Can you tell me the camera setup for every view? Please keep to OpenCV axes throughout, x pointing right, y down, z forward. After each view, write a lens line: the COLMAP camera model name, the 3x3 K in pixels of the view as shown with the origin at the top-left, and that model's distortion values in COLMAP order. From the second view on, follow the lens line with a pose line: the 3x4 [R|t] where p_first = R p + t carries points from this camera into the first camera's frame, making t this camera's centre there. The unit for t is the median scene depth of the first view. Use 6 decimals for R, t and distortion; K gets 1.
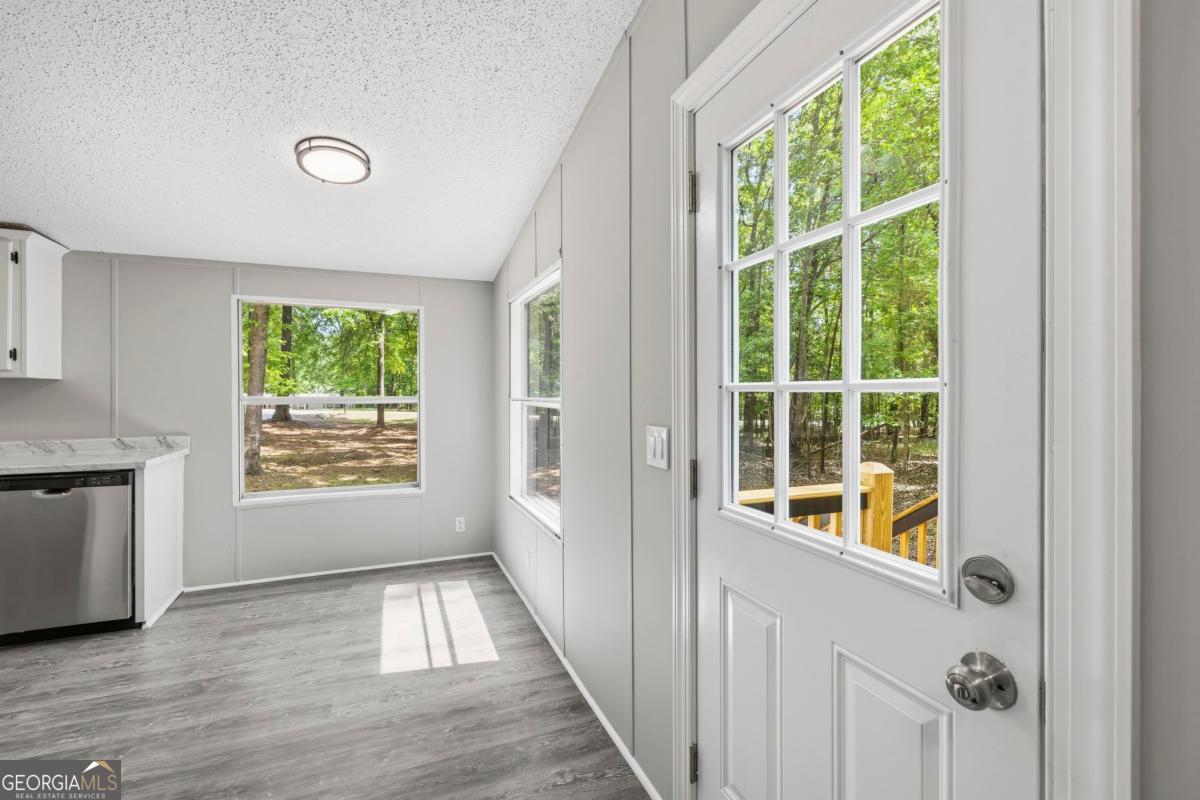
lens RADIAL K [[509.7, 0, 591.2], [0, 509.7, 399.3], [0, 0, 1]] dist [-0.001738, -0.000180]
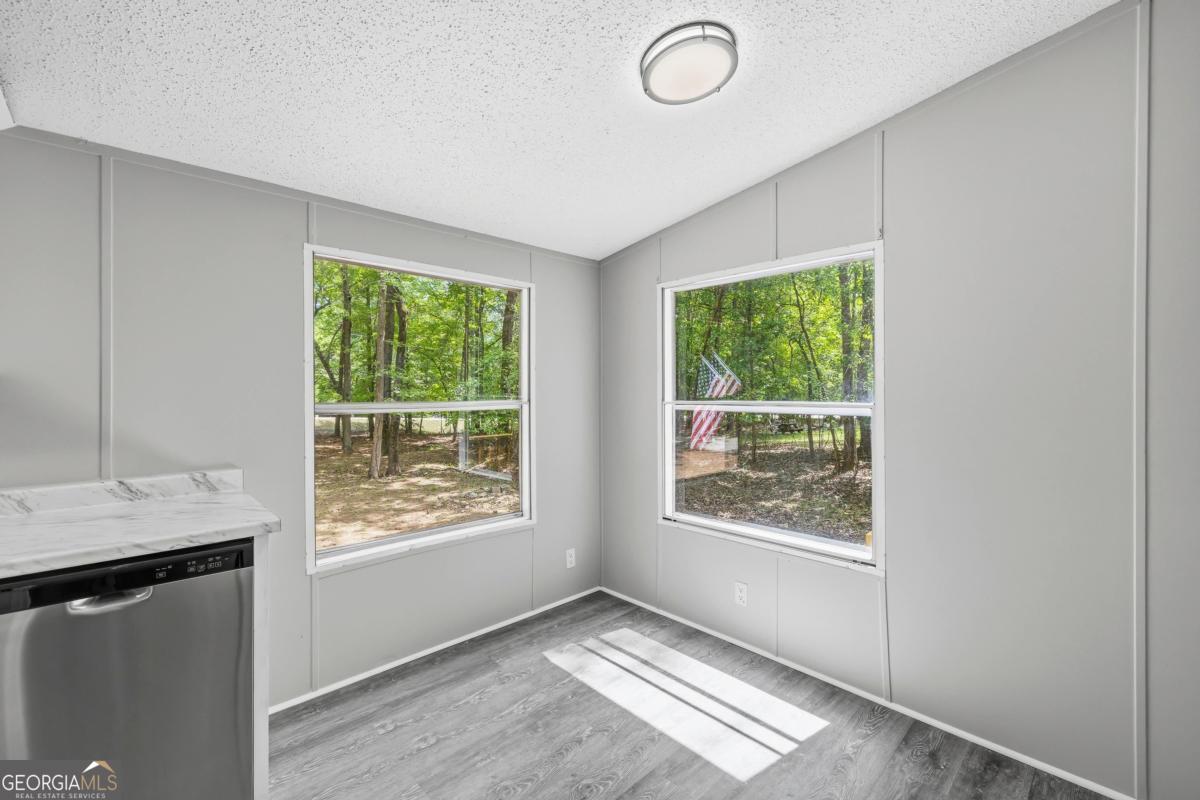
lens RADIAL K [[509.7, 0, 594.8], [0, 509.7, 398.2], [0, 0, 1]] dist [-0.001738, -0.000180]
pose [[0.931472, -0.005772, 0.363767, -0.644434], [0.006512, 0.999978, -0.000809, -0.009567], [-0.363754, 0.003123, 0.931490, 0.292212]]
